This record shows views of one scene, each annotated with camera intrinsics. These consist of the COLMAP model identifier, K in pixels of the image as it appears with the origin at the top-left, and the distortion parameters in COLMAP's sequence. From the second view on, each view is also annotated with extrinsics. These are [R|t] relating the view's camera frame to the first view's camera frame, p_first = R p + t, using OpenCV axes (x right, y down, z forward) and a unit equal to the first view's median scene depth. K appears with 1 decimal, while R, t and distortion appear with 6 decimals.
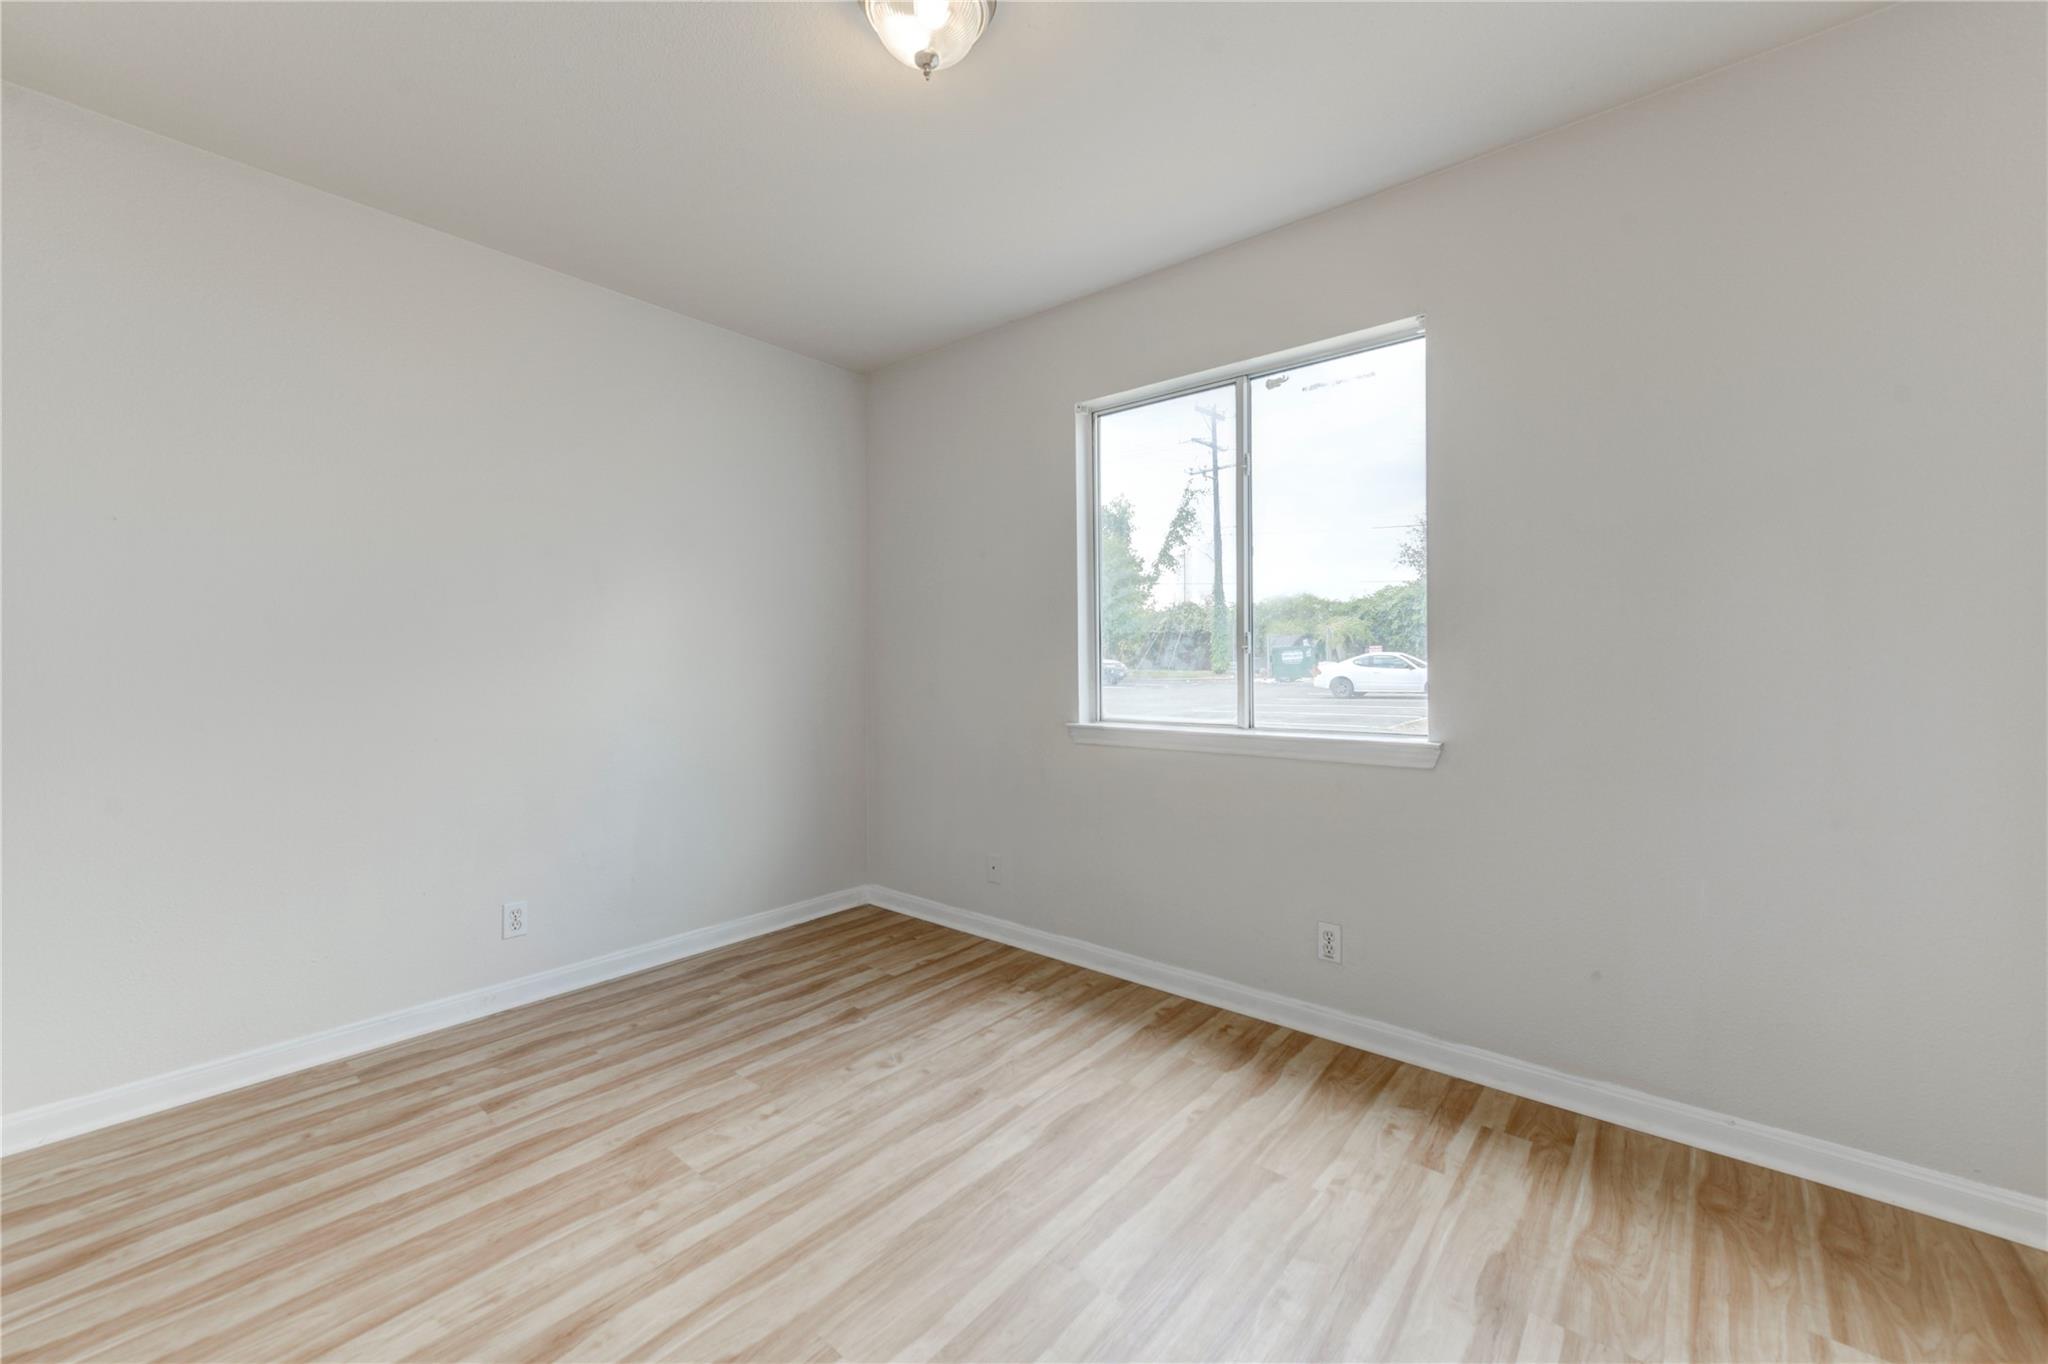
lens RADIAL K [[800.2, 0, 1030.8], [0, 800.2, 677.2], [0, 0, 1]] dist [0.004274, -0.001226]
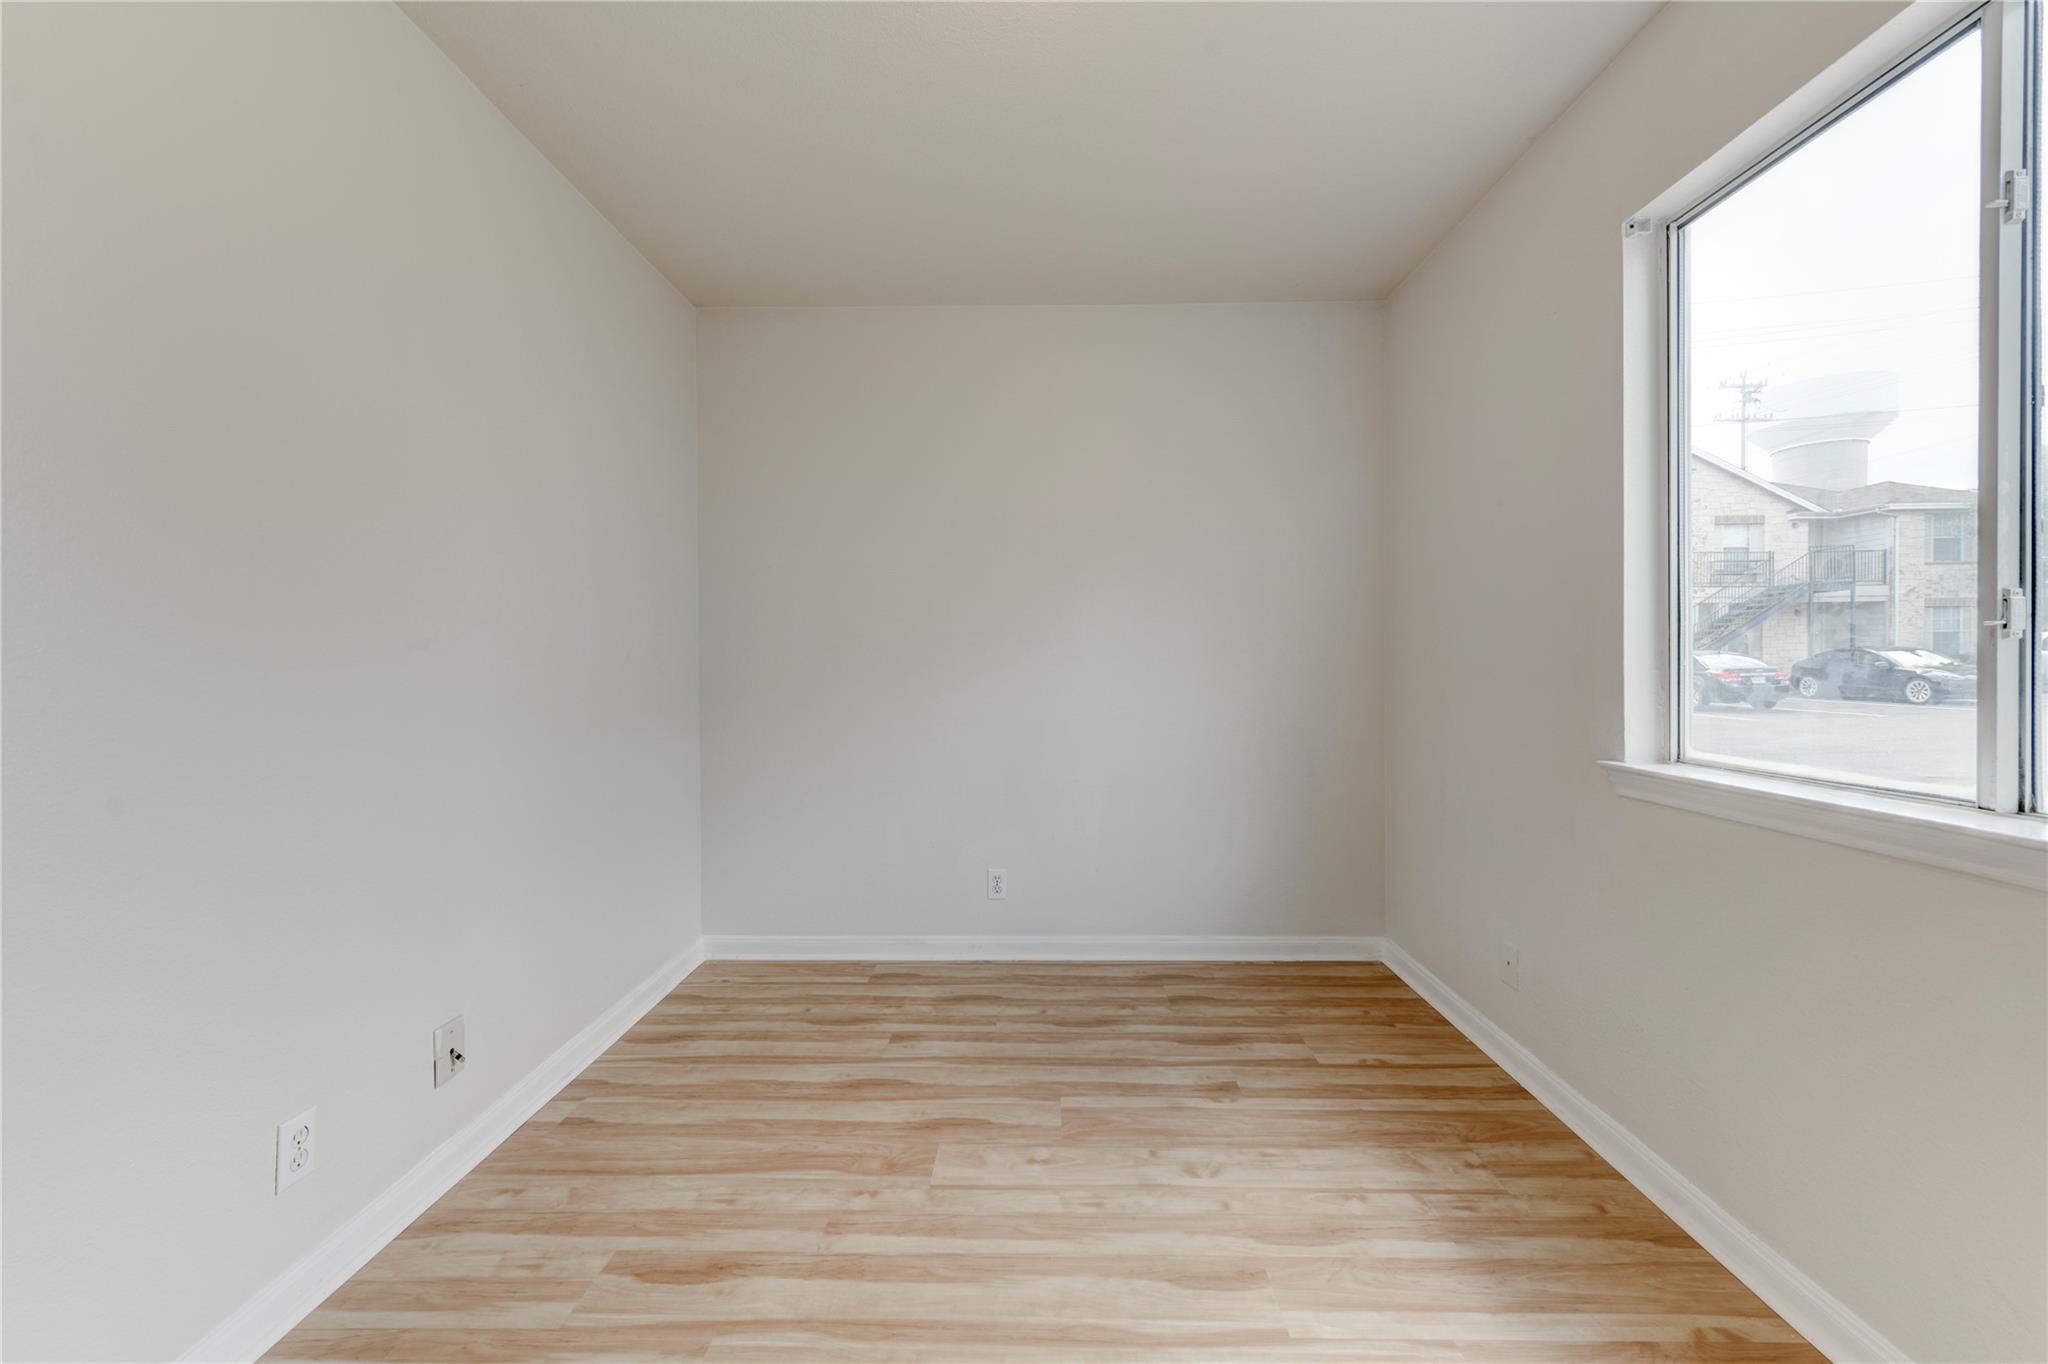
lens RADIAL K [[800.2, 0, 1038.6], [0, 800.2, 677.2], [0, 0, 1]] dist [0.004274, -0.001226]
pose [[0.630638, 0.017959, -0.775870, 0.340267], [-0.013317, 0.999835, 0.012319, -0.010078], [0.775963, 0.002563, 0.630773, 0.399268]]
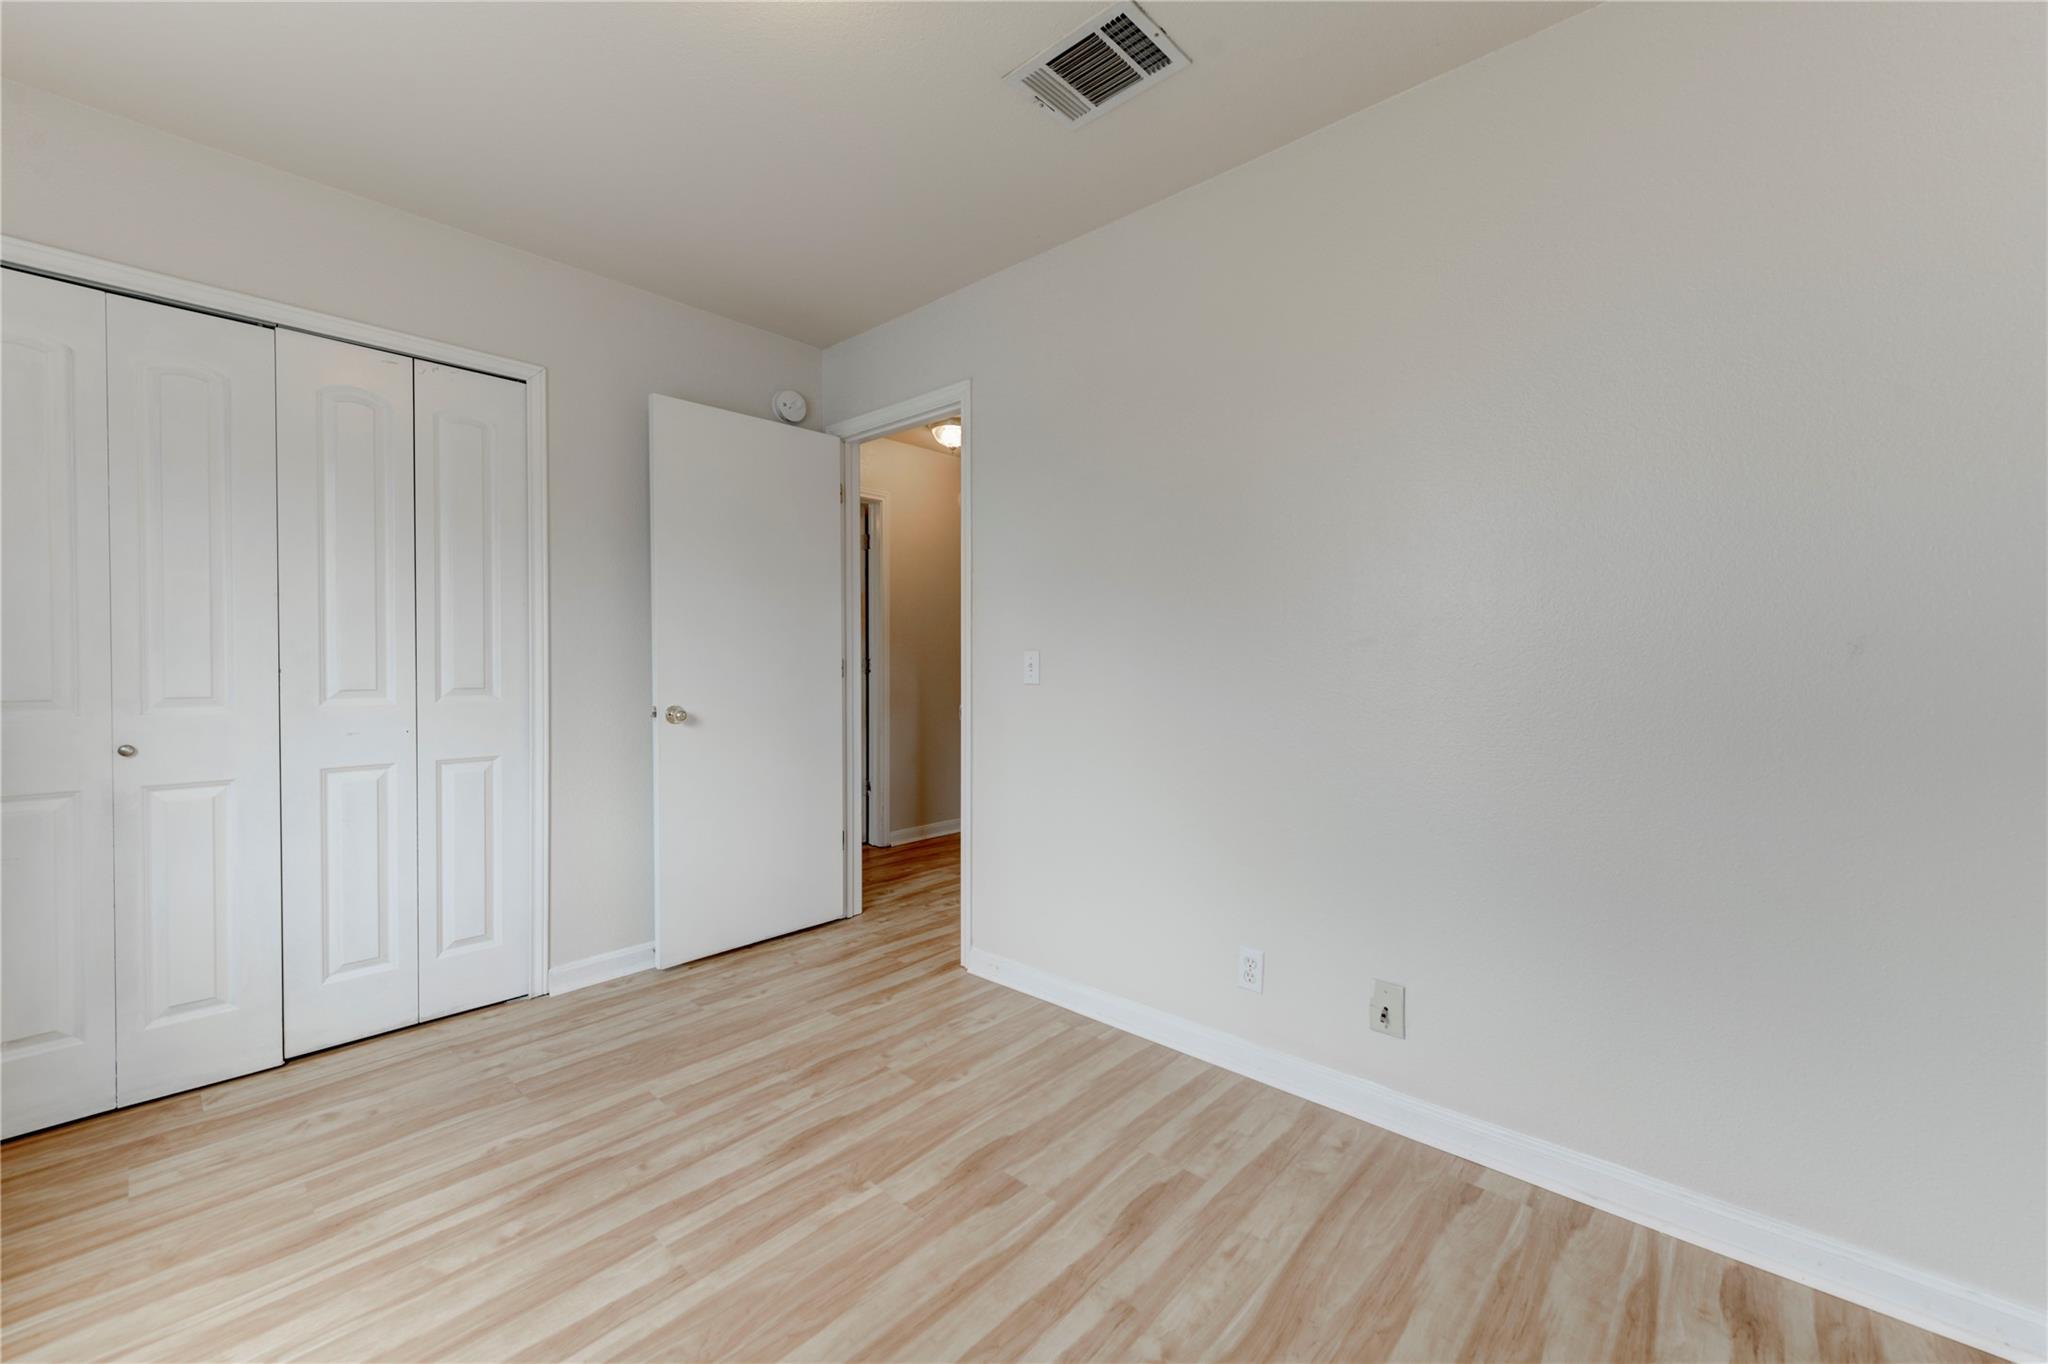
lens RADIAL K [[800.2, 0, 1039.4], [0, 800.2, 669.8], [0, 0, 1]] dist [0.004274, -0.001226]
pose [[-0.999481, 0.003893, 0.031972, -0.299312], [0.004798, 0.999589, 0.028266, -0.022867], [-0.031849, 0.028405, -0.999089, 1.353404]]
